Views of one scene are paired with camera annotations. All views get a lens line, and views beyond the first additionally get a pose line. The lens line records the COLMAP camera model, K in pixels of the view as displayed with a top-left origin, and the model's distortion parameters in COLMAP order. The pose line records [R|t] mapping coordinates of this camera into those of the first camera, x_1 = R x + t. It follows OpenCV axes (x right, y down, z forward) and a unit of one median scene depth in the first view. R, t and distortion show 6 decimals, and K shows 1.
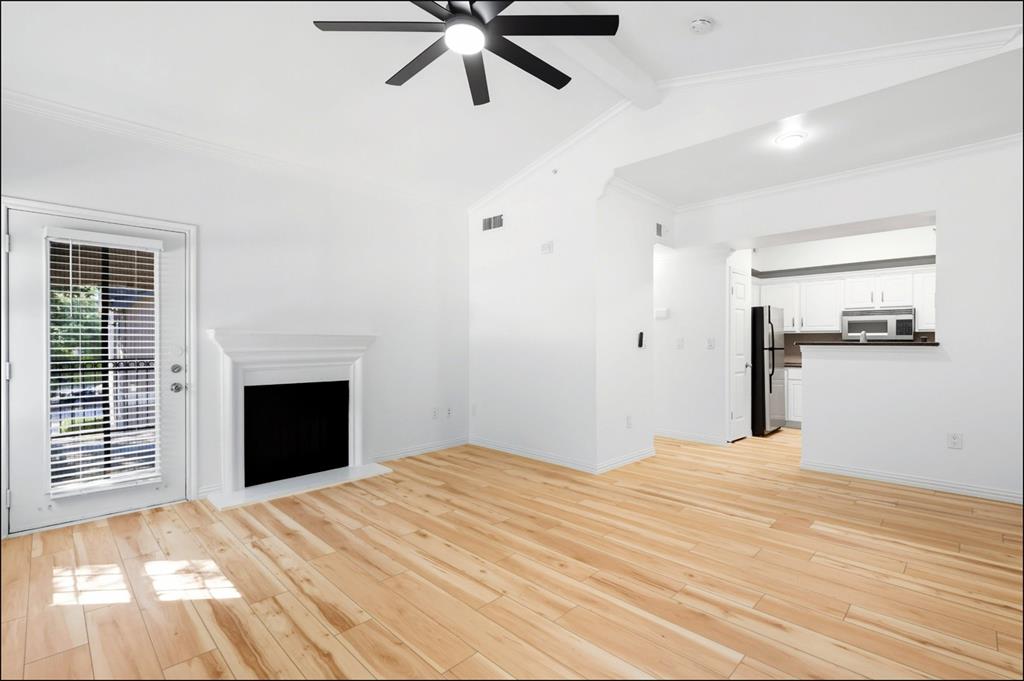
lens RADIAL K [[462.8, 0, 512.0], [0, 462.8, 340.5], [0, 0, 1]] dist [0.002110, 0.000262]
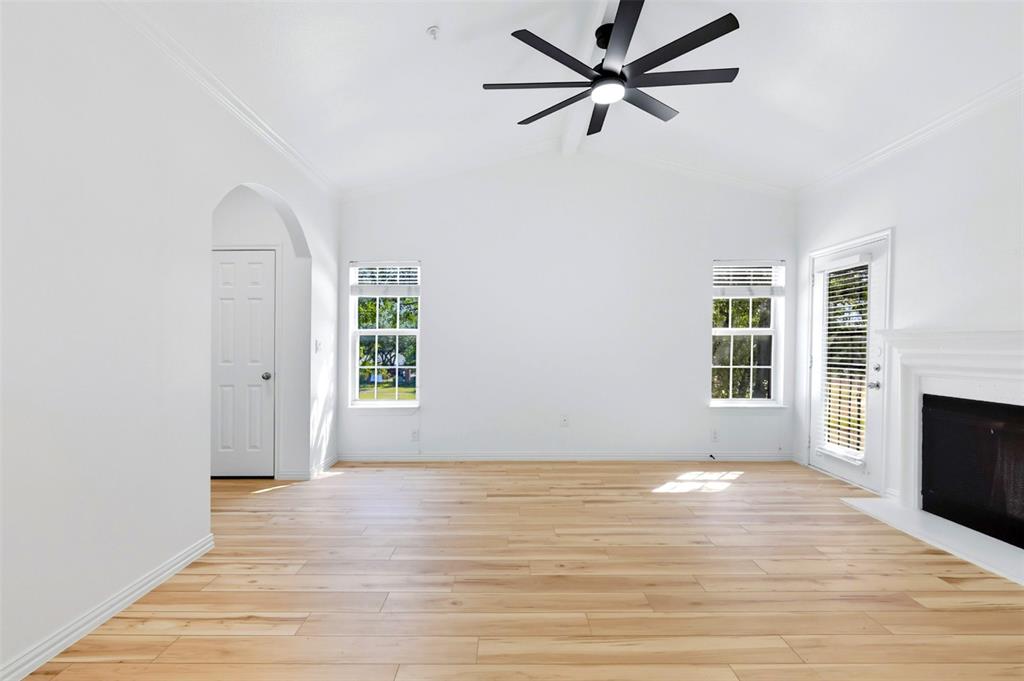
lens RADIAL K [[484.0, 0, 511.5], [0, 484.0, 324.8], [0, 0, 1]] dist [0.002058, 0.000249]
pose [[-0.701310, -0.027448, -0.712327, 0.665452], [0.005806, 0.999005, -0.044211, 0.005831], [0.712832, -0.035142, -0.700453, 1.176683]]
